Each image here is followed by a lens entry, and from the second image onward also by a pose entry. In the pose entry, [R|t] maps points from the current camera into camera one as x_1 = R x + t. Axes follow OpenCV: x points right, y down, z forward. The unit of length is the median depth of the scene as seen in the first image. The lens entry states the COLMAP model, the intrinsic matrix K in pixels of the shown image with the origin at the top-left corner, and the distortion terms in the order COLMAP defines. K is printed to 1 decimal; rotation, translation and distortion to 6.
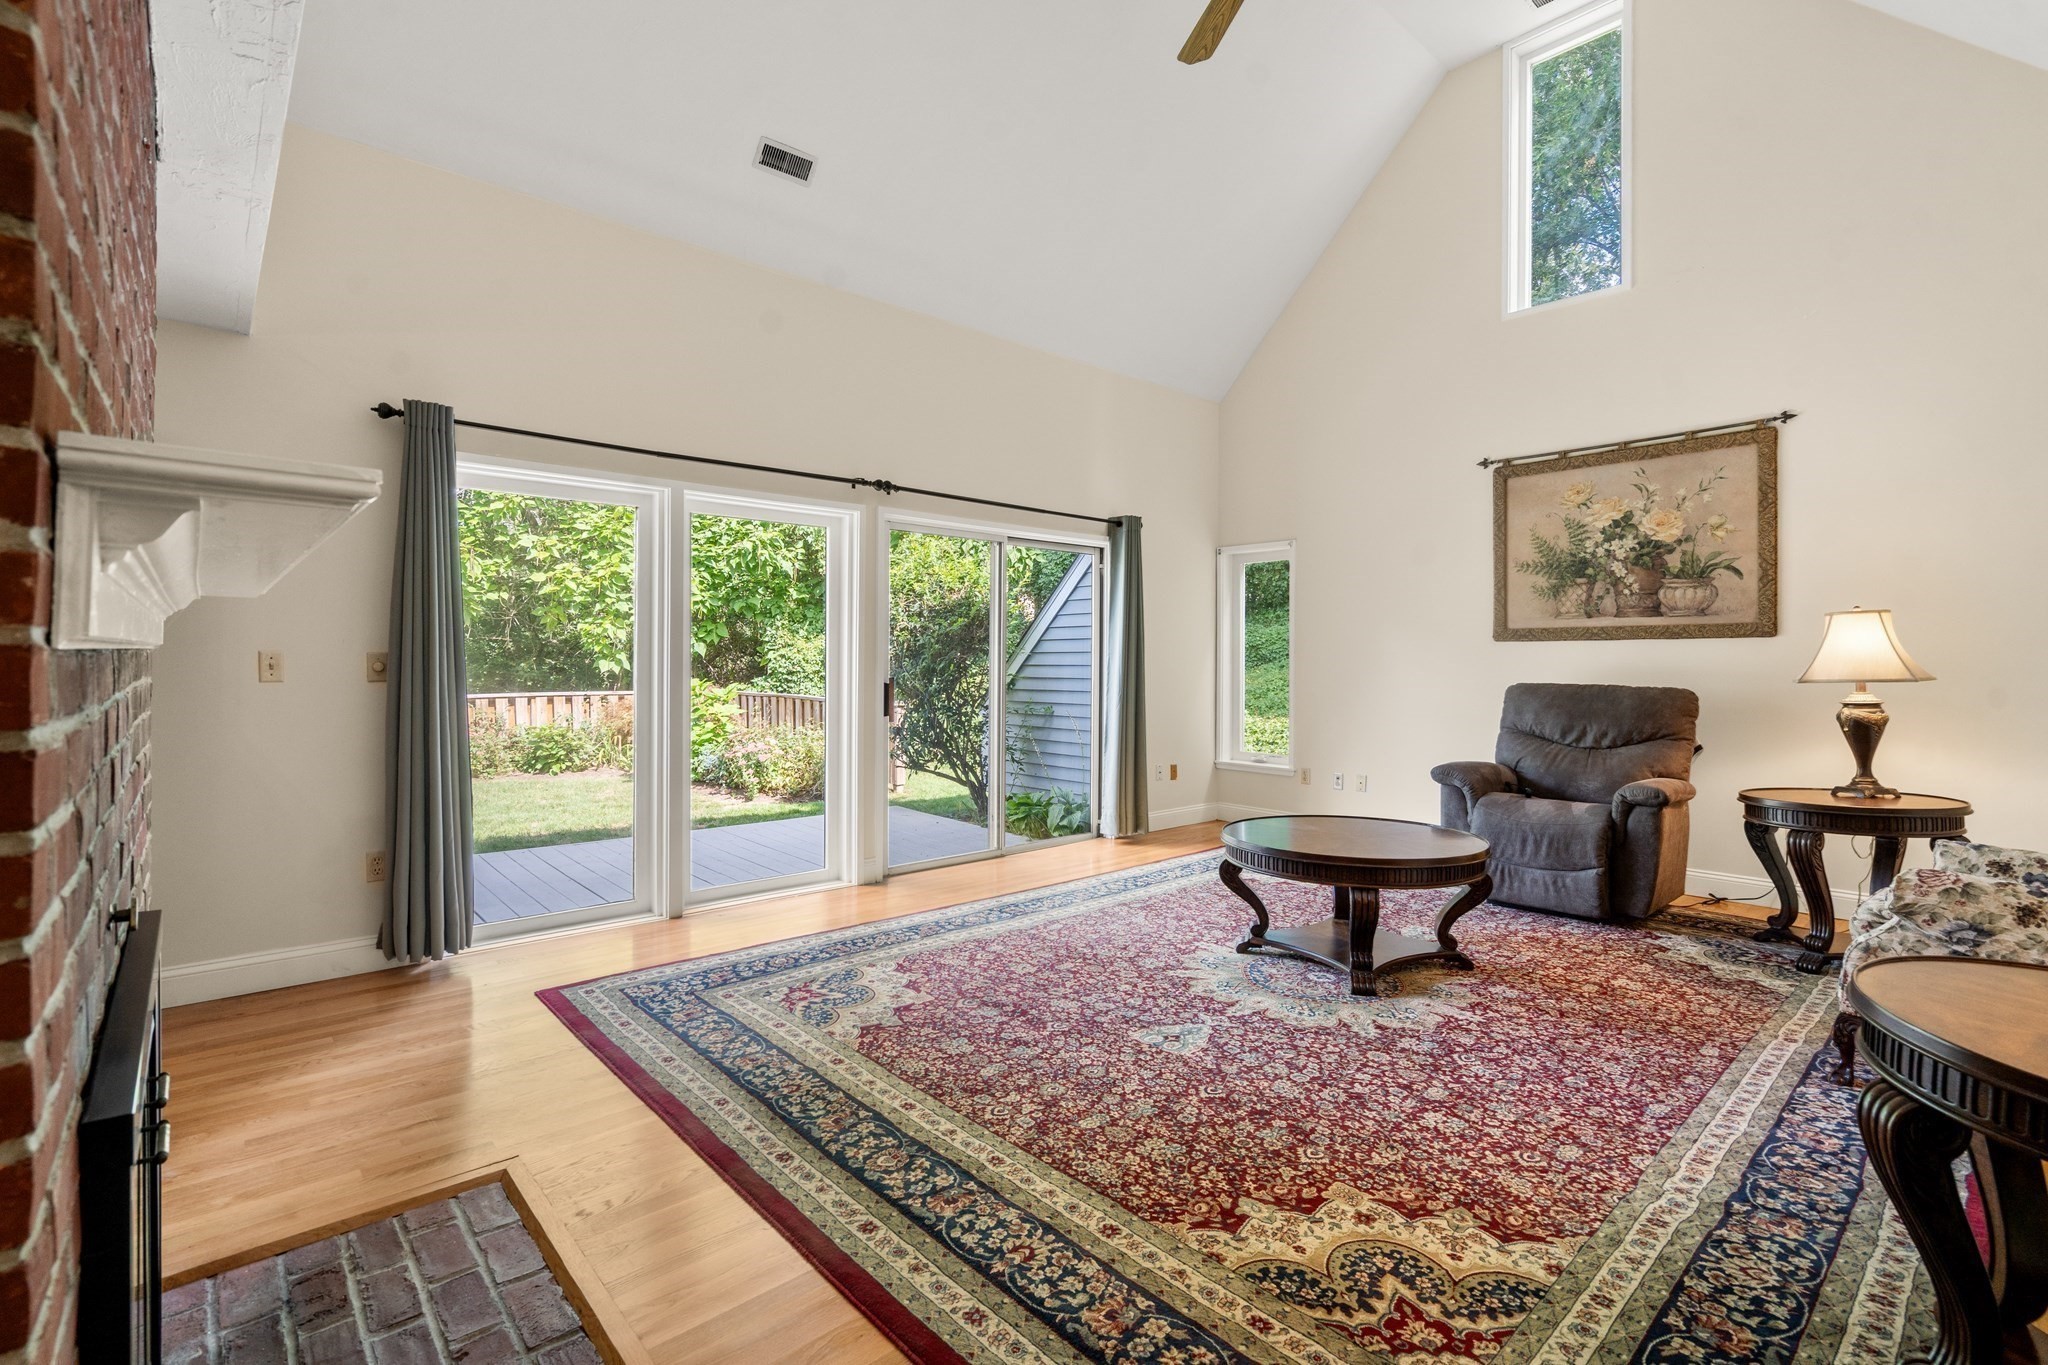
lens RADIAL K [[931.9, 0, 1016.8], [0, 931.9, 660.4], [0, 0, 1]] dist [-0.006619, 0.001362]
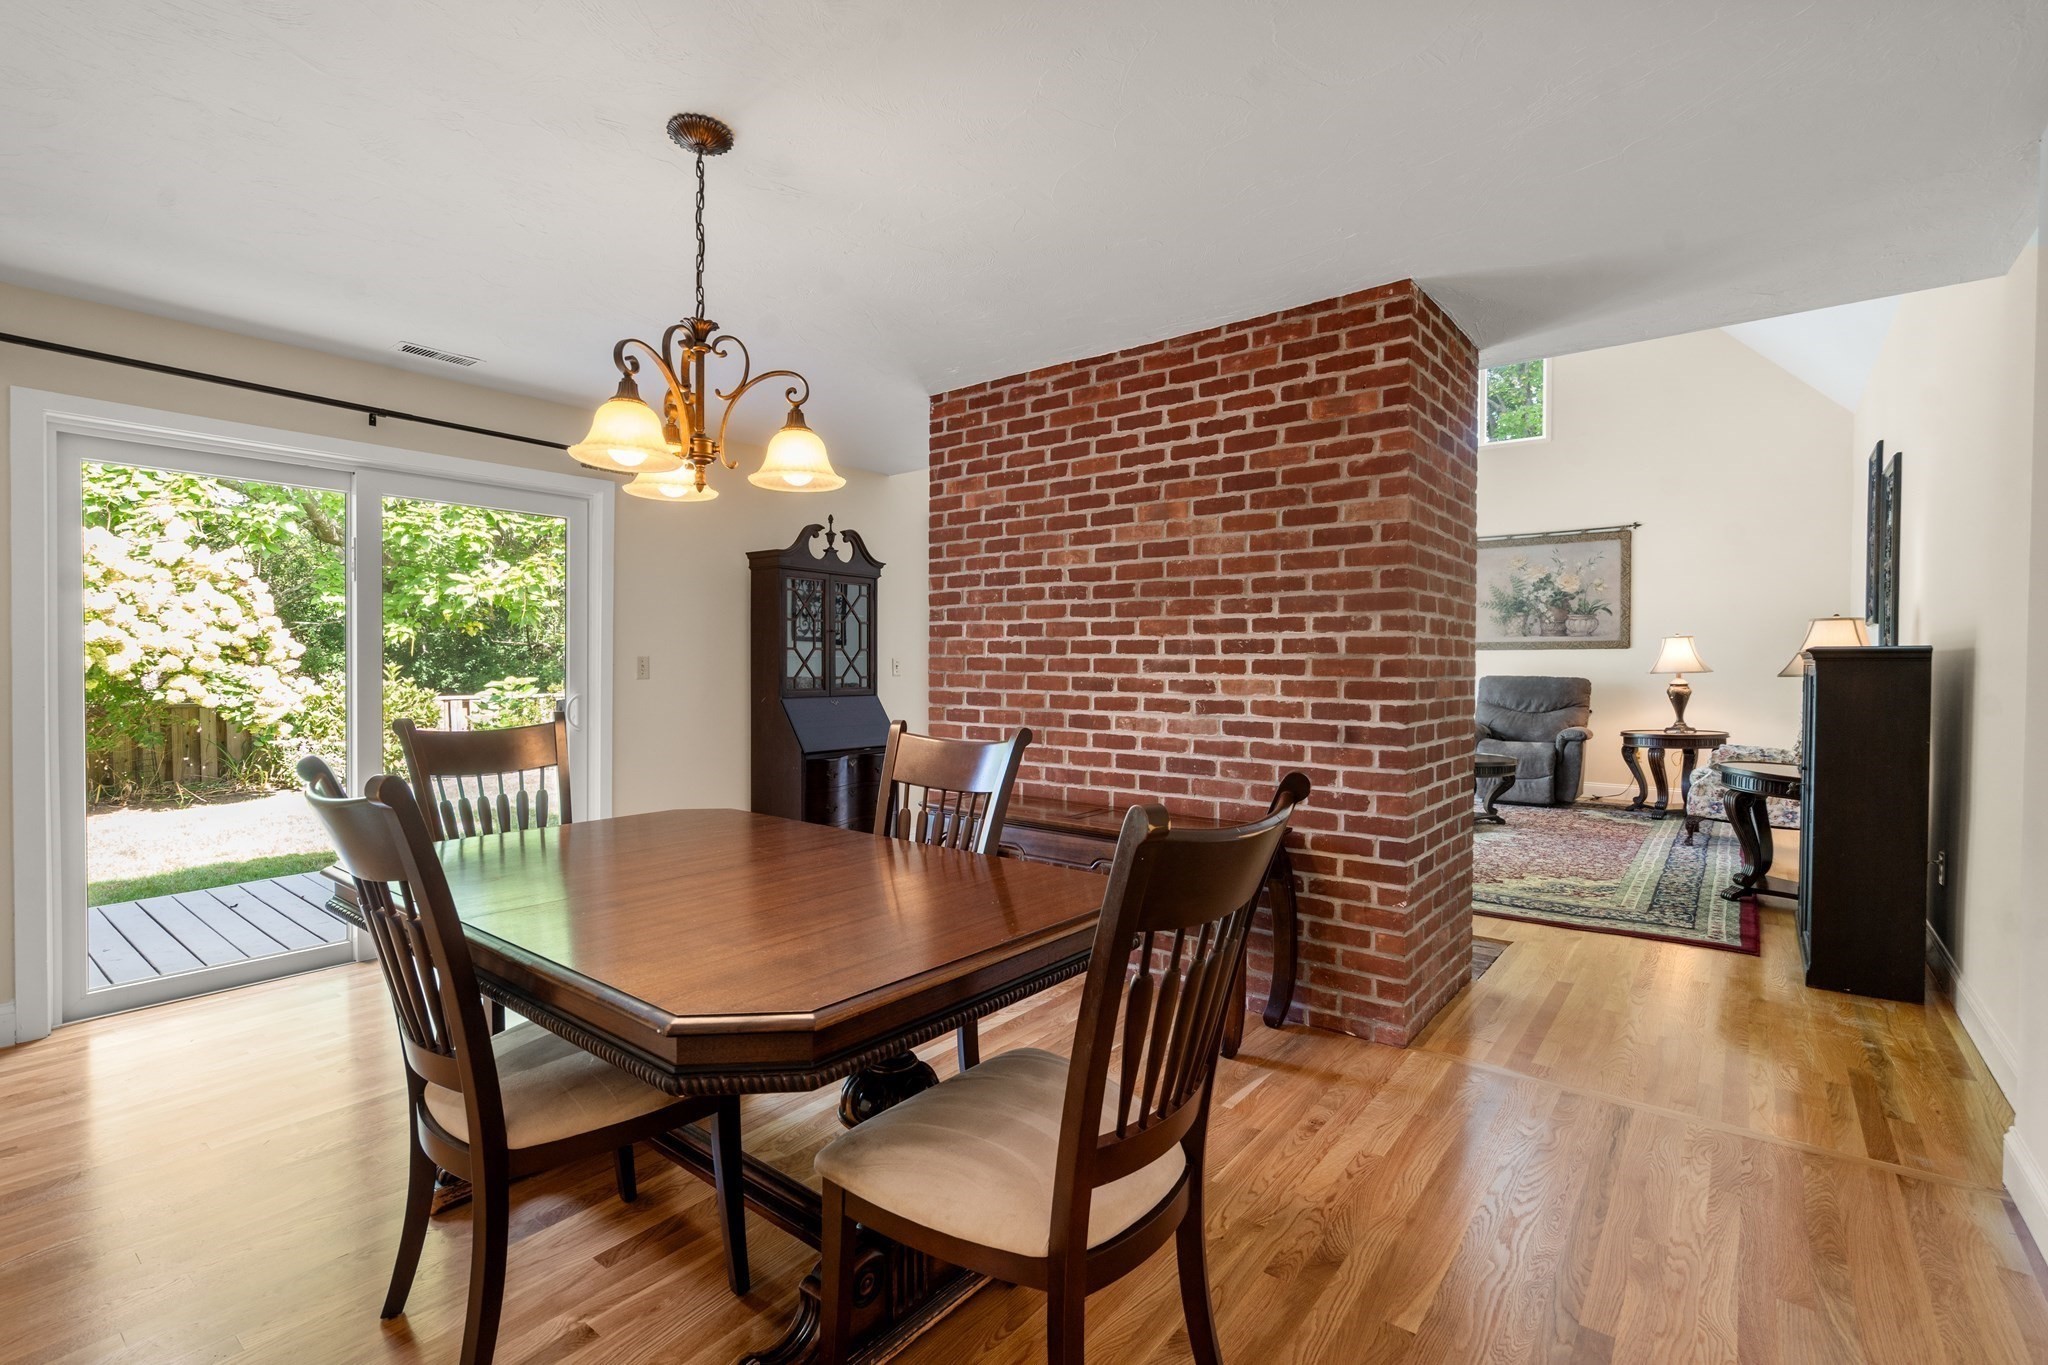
lens RADIAL K [[931.9, 0, 1016.0], [0, 931.9, 679.6], [0, 0, 1]] dist [-0.006619, 0.001362]
pose [[0.984234, -0.006512, 0.176750, -0.879490], [0.003120, 0.999806, 0.019462, -0.005139], [-0.176843, -0.018604, 0.984063, -0.735226]]
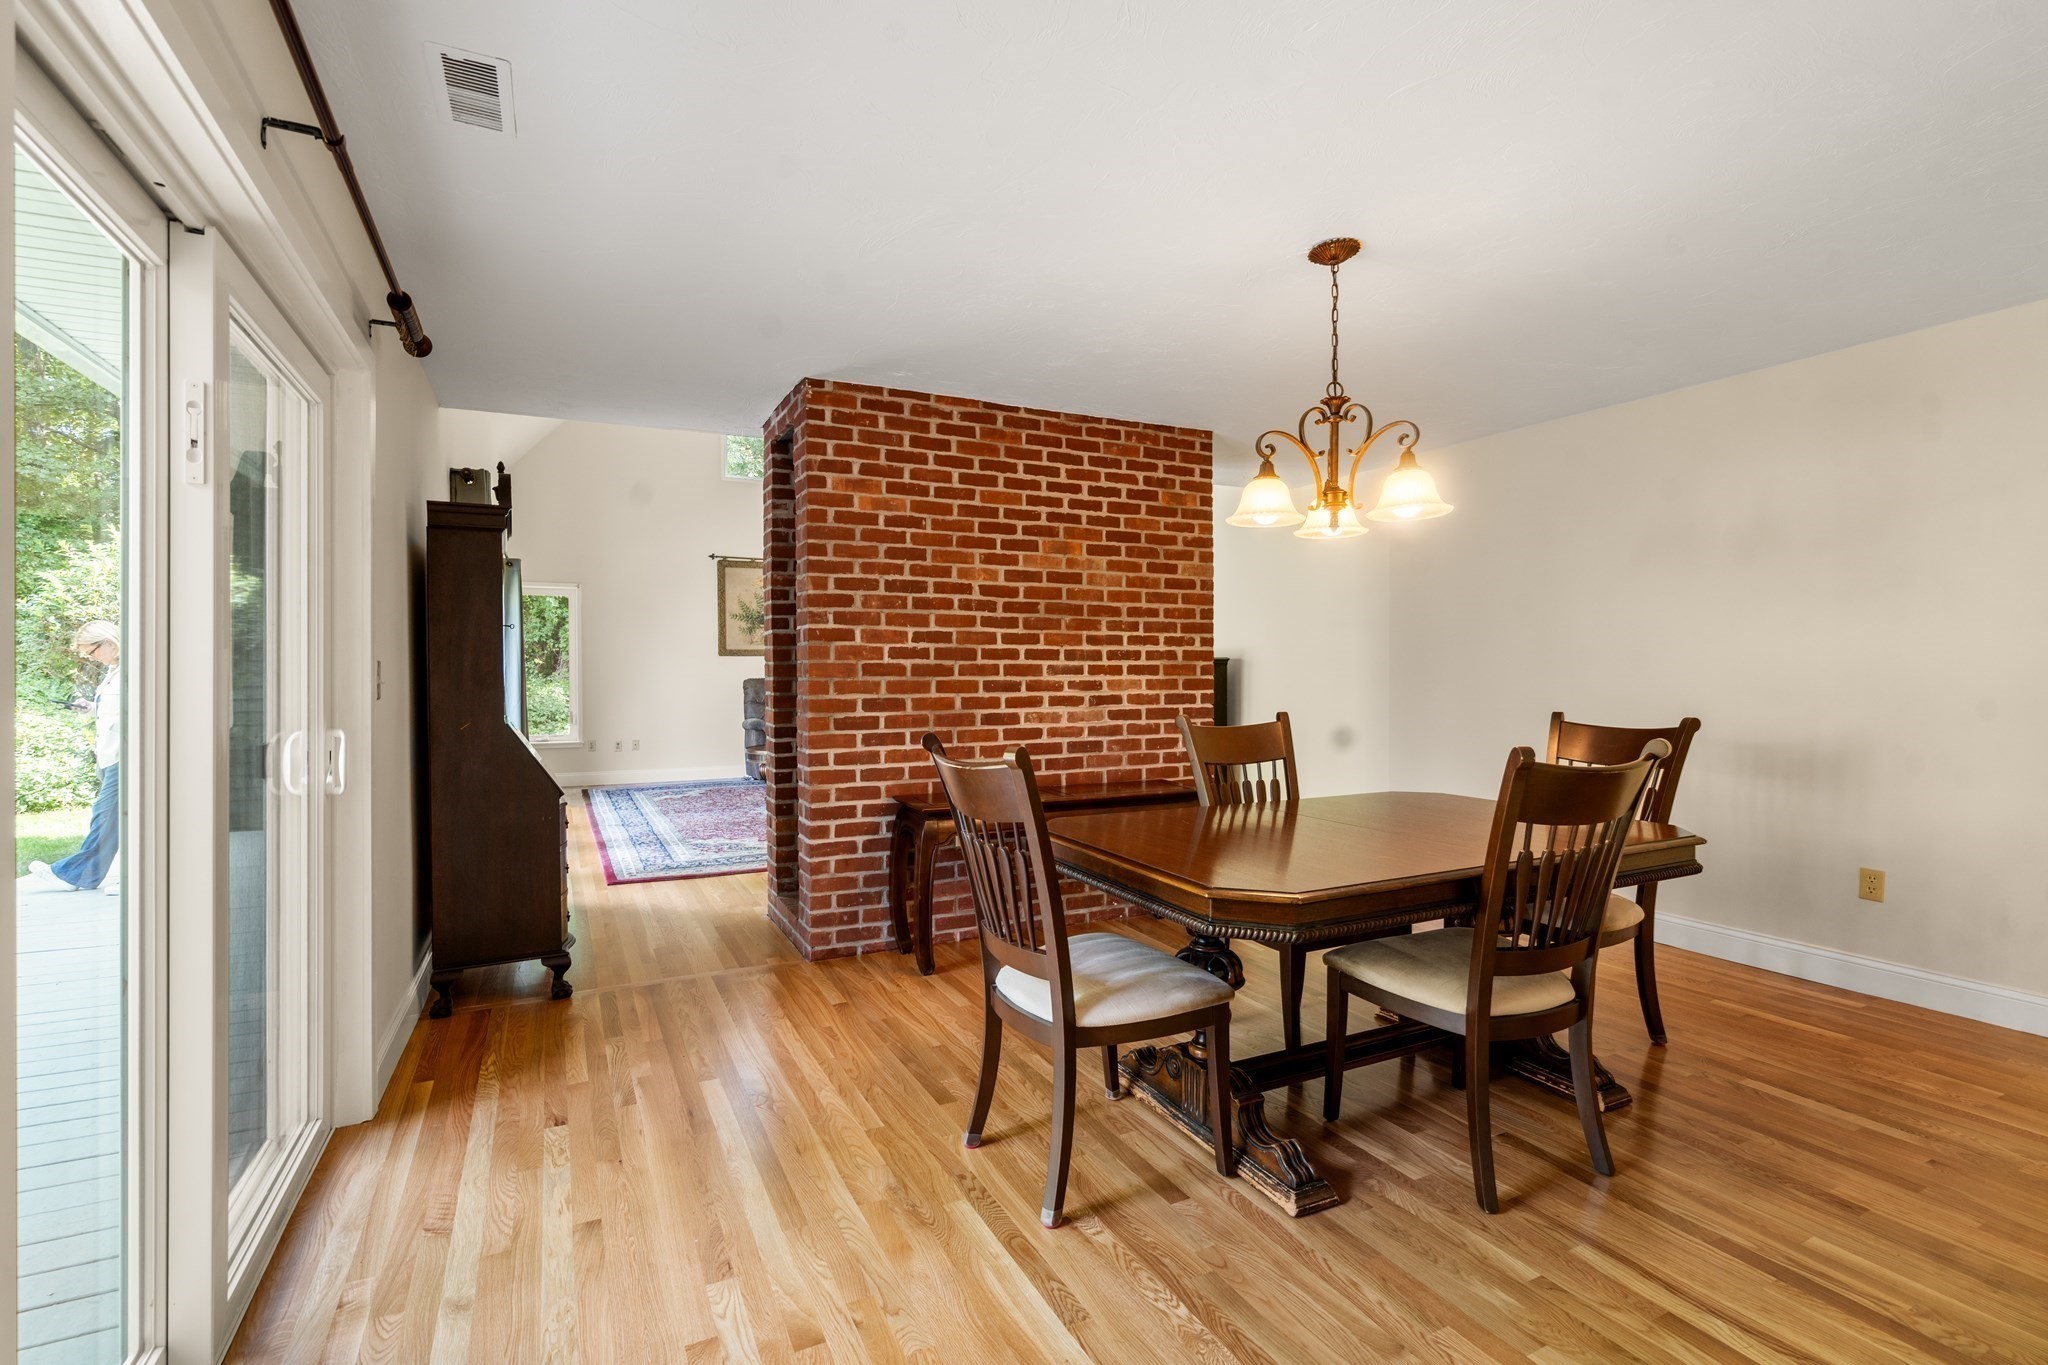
lens RADIAL K [[931.9, 0, 1016.6], [0, 931.9, 678.1], [0, 0, 1]] dist [-0.006619, 0.001362]
pose [[0.262268, -0.018138, 0.964825, -1.767831], [0.004420, 0.999835, 0.017594, -0.011233], [-0.964985, -0.000350, 0.262305, -0.060051]]
